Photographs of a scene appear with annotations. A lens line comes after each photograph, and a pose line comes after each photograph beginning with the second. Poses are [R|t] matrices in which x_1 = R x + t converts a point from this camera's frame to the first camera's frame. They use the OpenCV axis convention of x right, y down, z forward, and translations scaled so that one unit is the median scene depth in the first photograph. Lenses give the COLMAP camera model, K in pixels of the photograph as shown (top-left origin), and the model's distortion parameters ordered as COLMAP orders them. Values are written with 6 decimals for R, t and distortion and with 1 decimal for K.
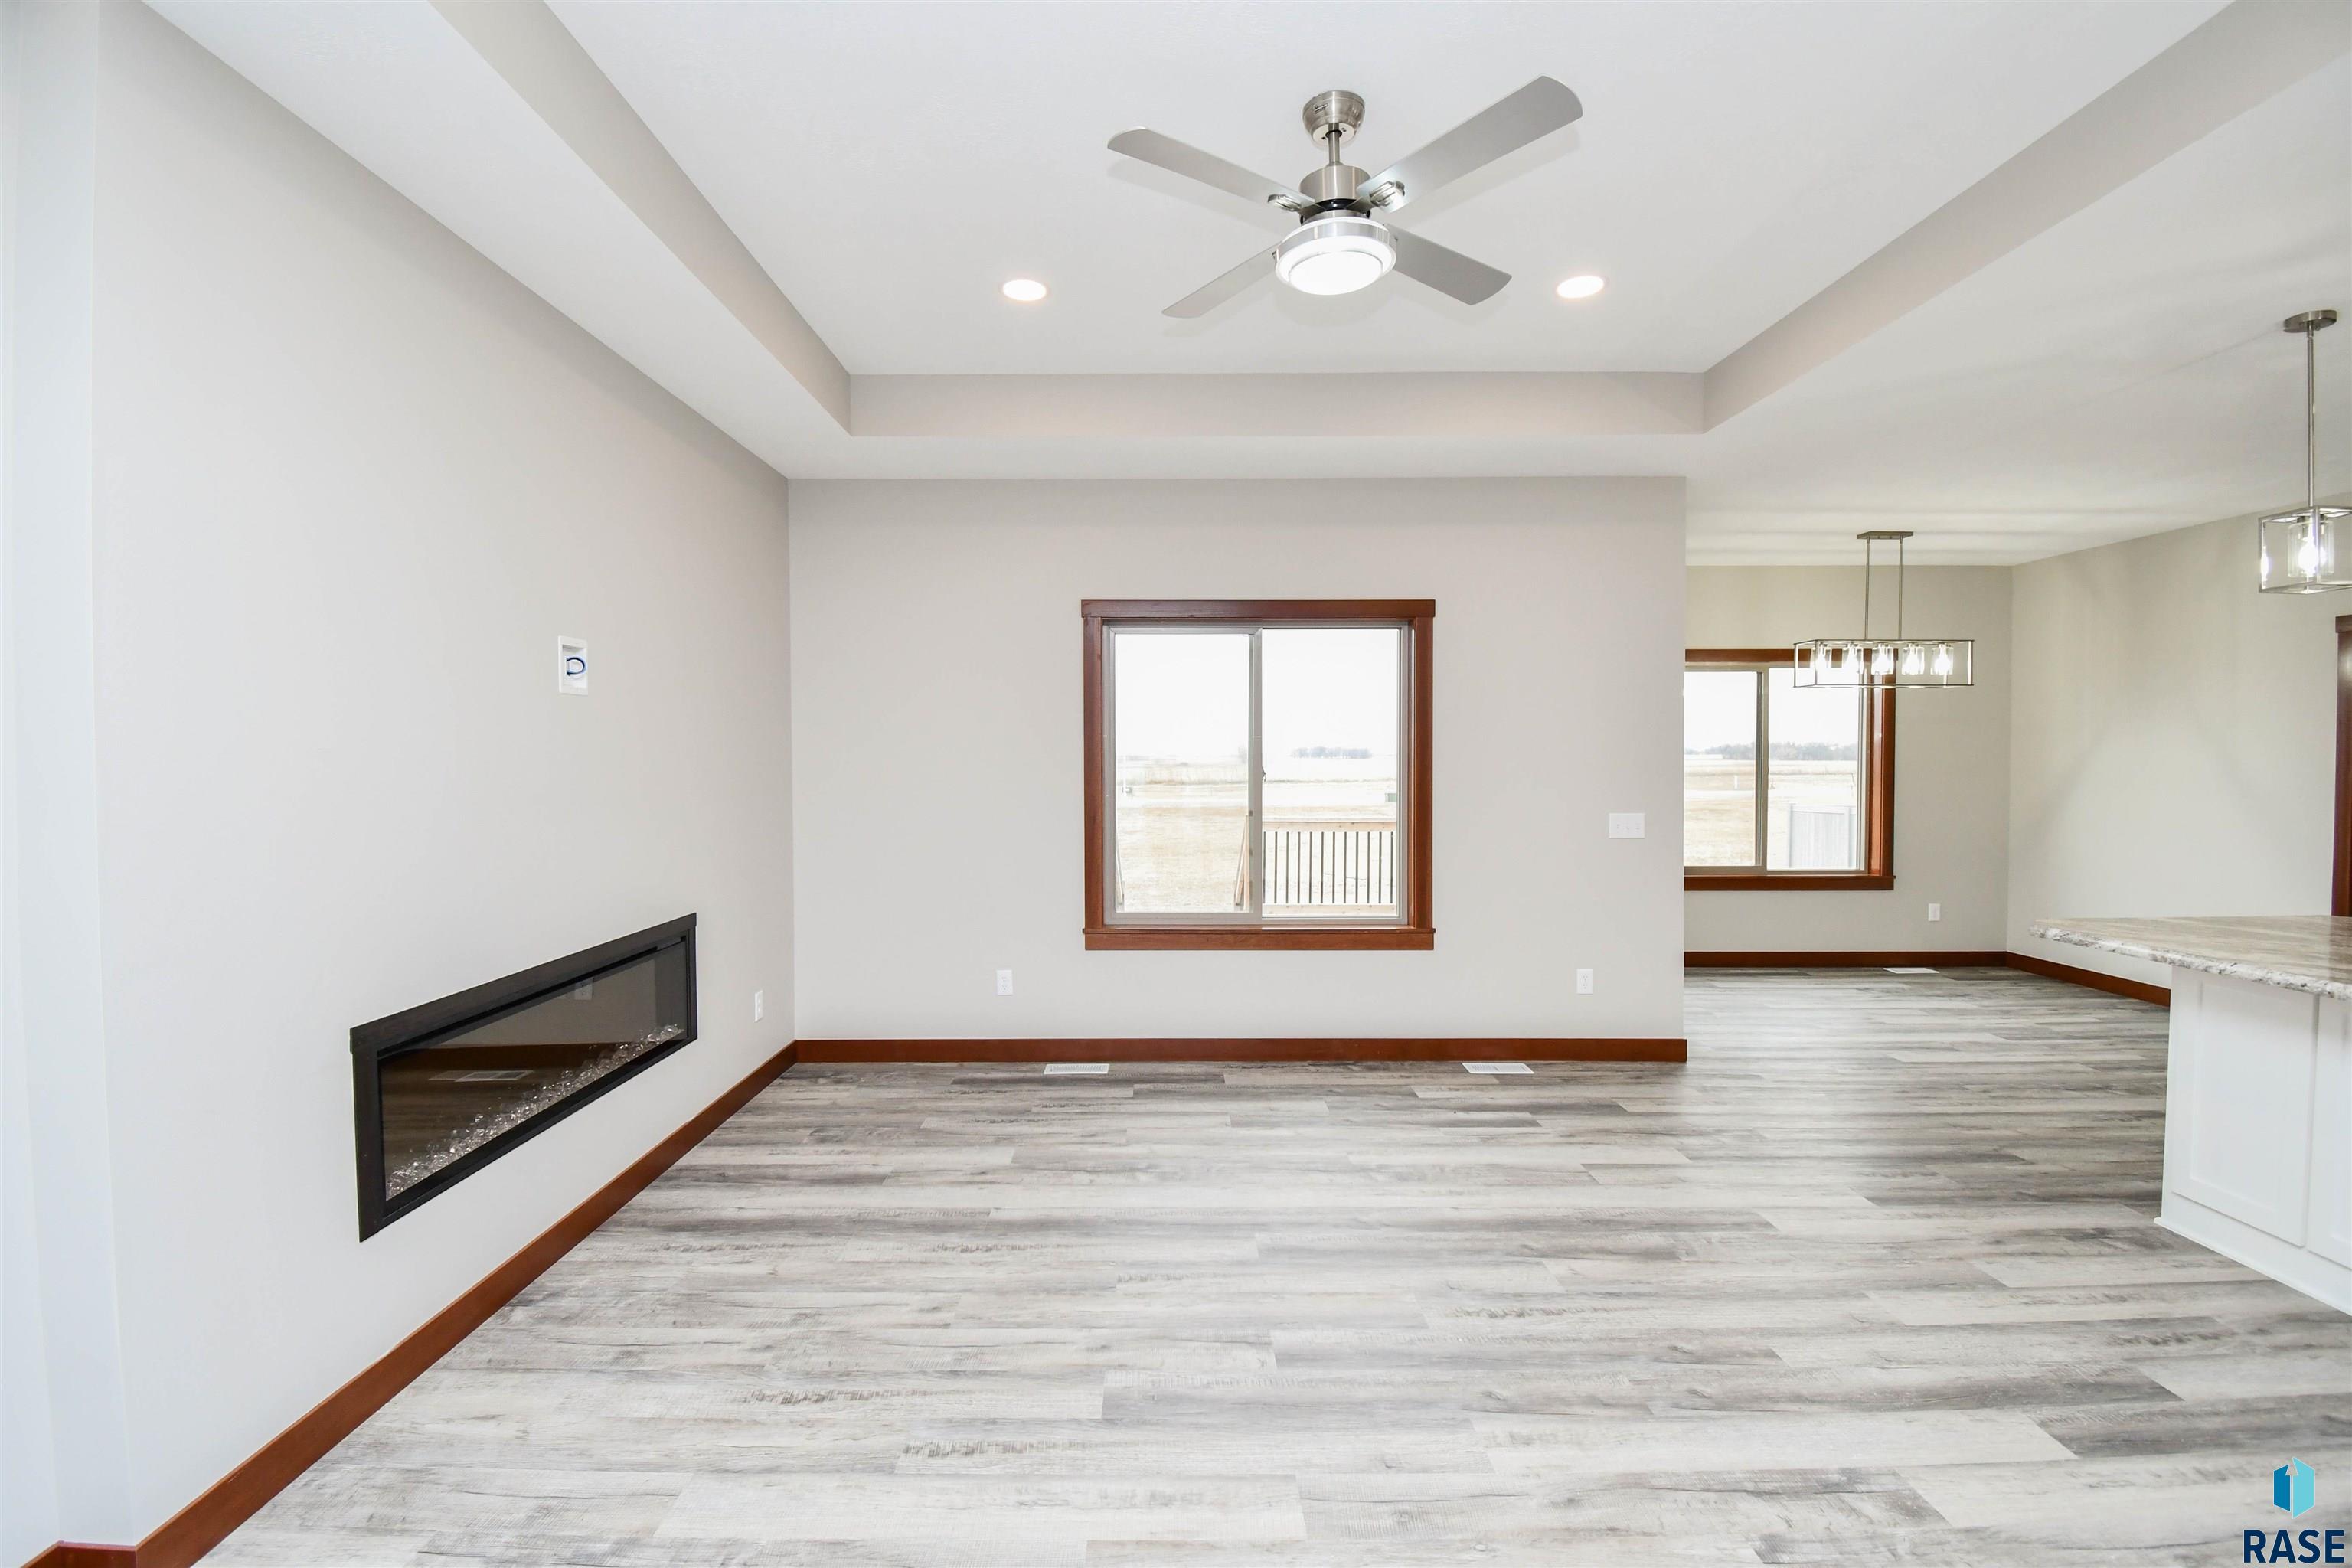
lens RADIAL K [[1055.7, 0, 1173.1], [0, 1055.7, 767.7], [0, 0, 1]] dist [0.014076, -0.021182]
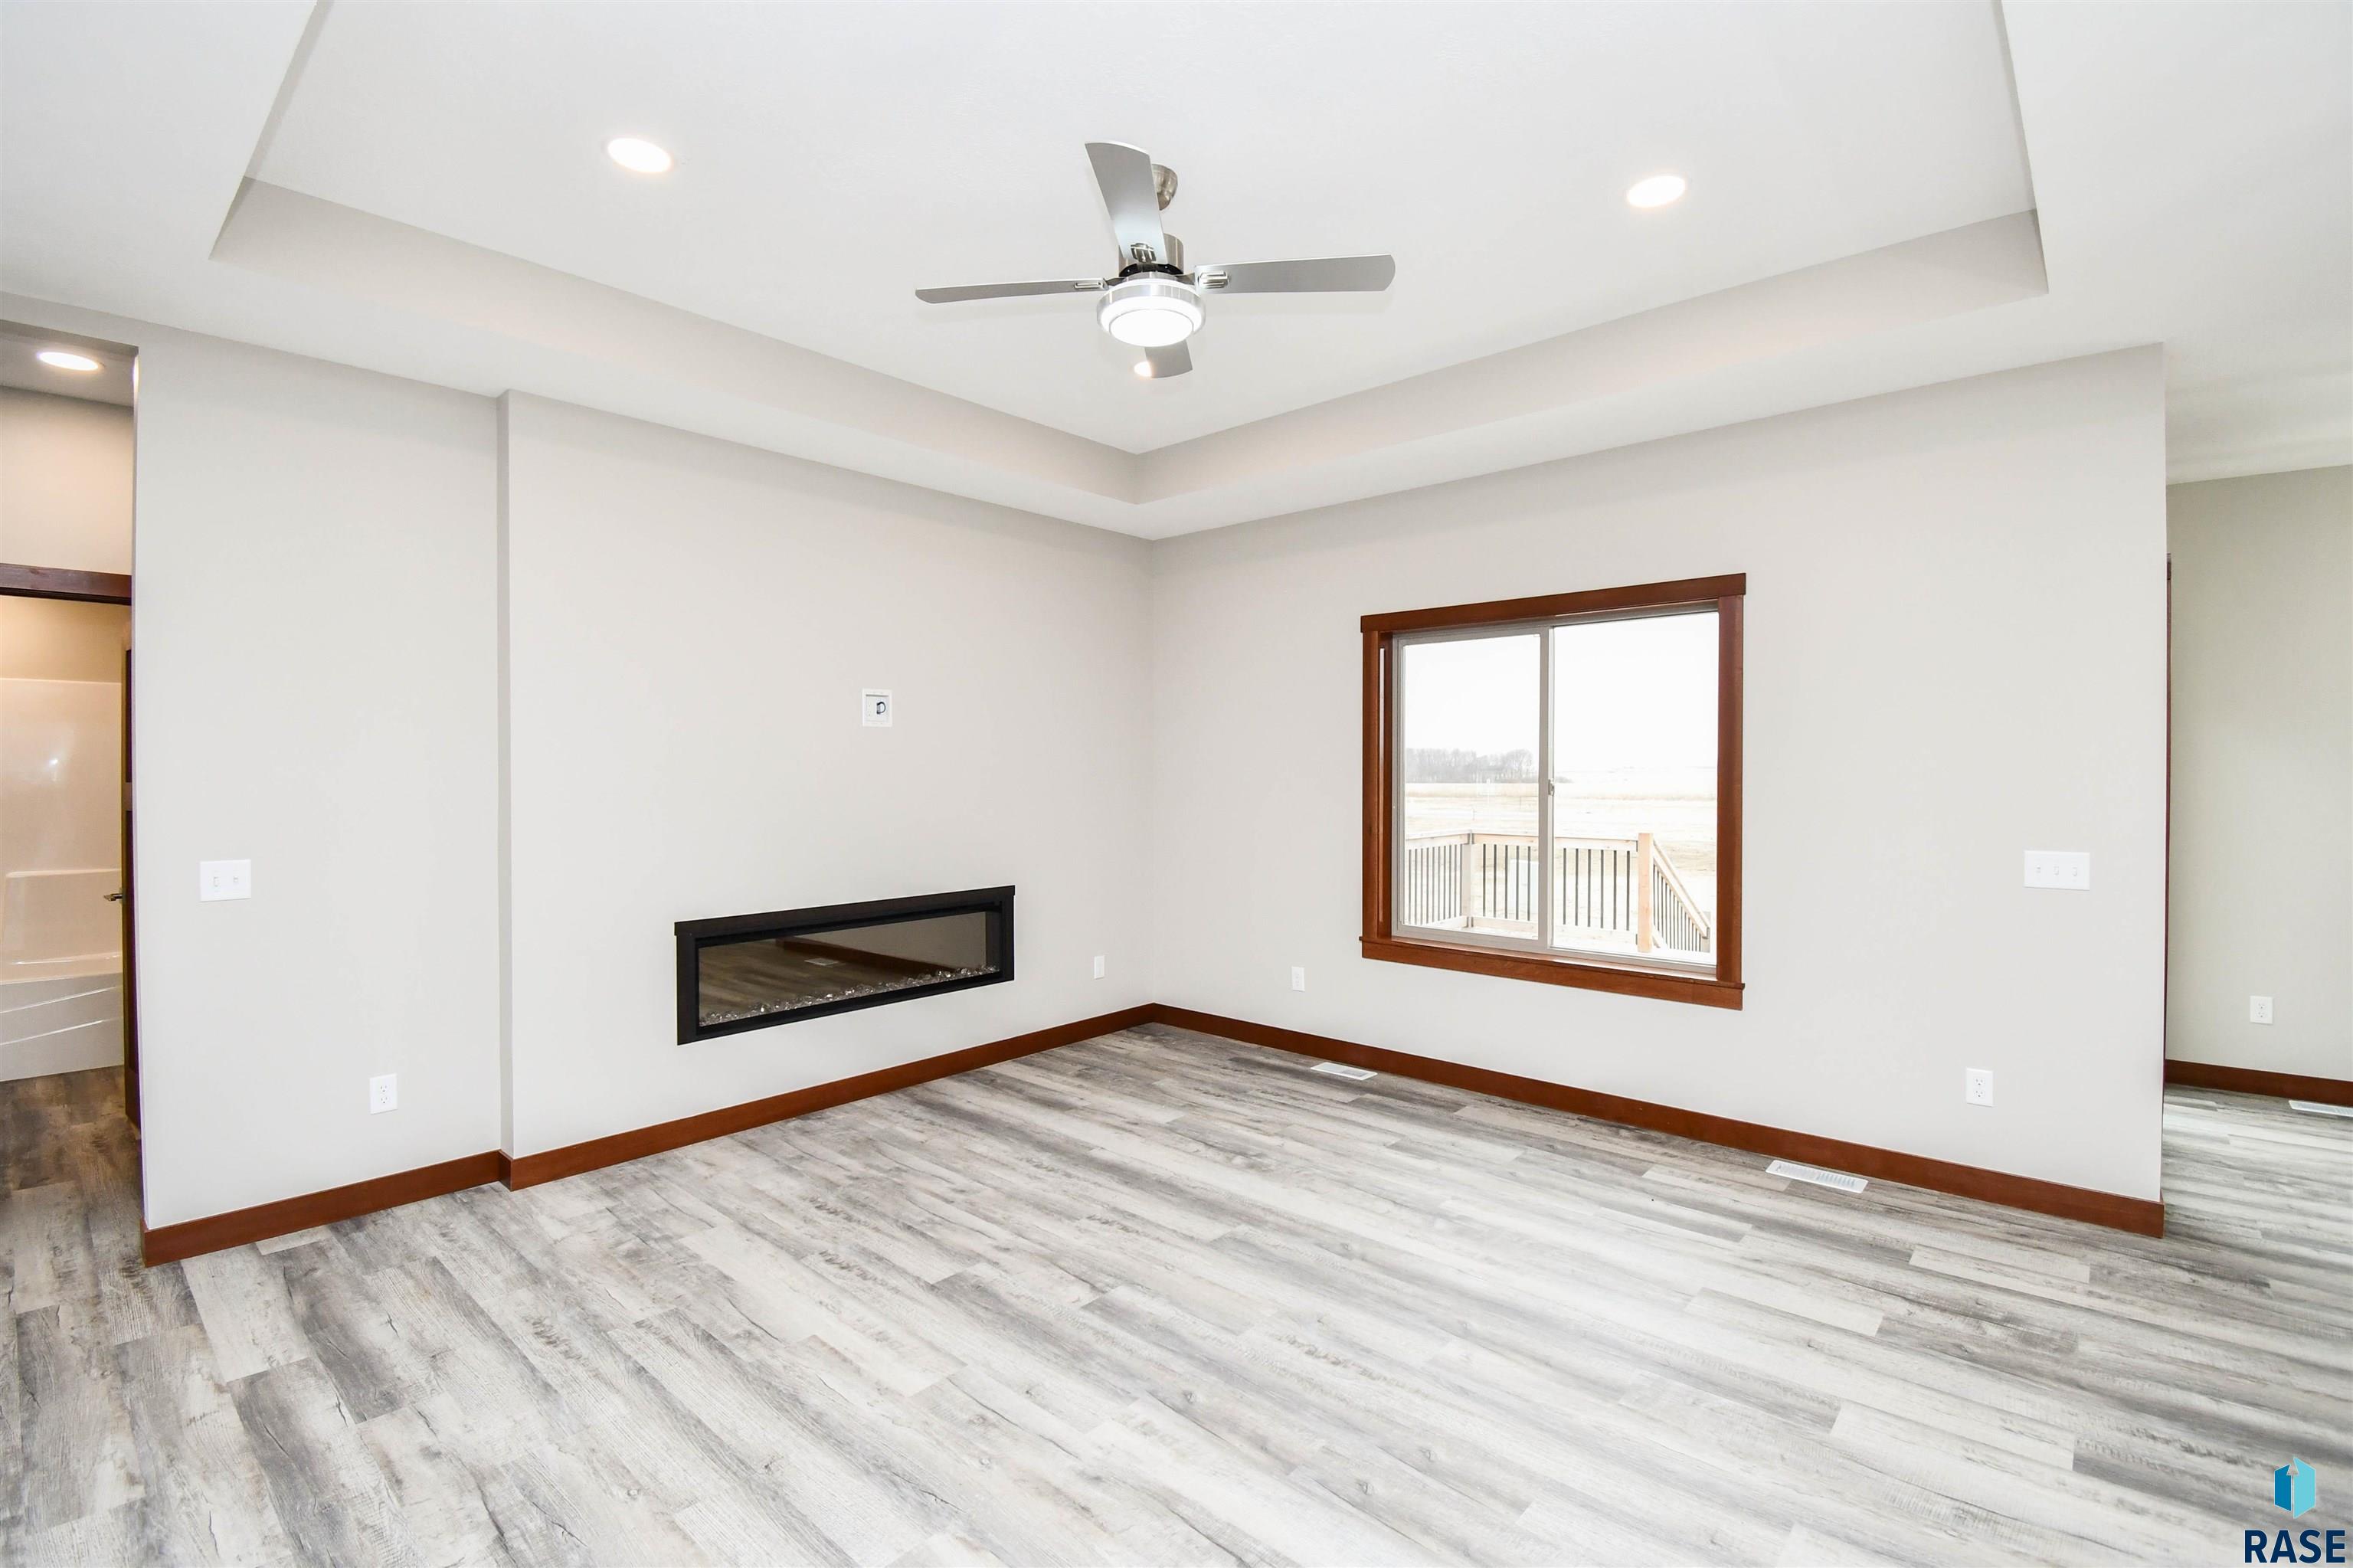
lens RADIAL K [[1056.2, 0, 1165.6], [0, 1056.2, 773.4], [0, 0, 1]] dist [0.014076, -0.021182]
pose [[0.737378, 0.001319, -0.675479, 0.590702], [-0.007376, 0.999954, -0.006100, 0.000395], [0.675440, 0.009480, 0.737354, 0.138921]]
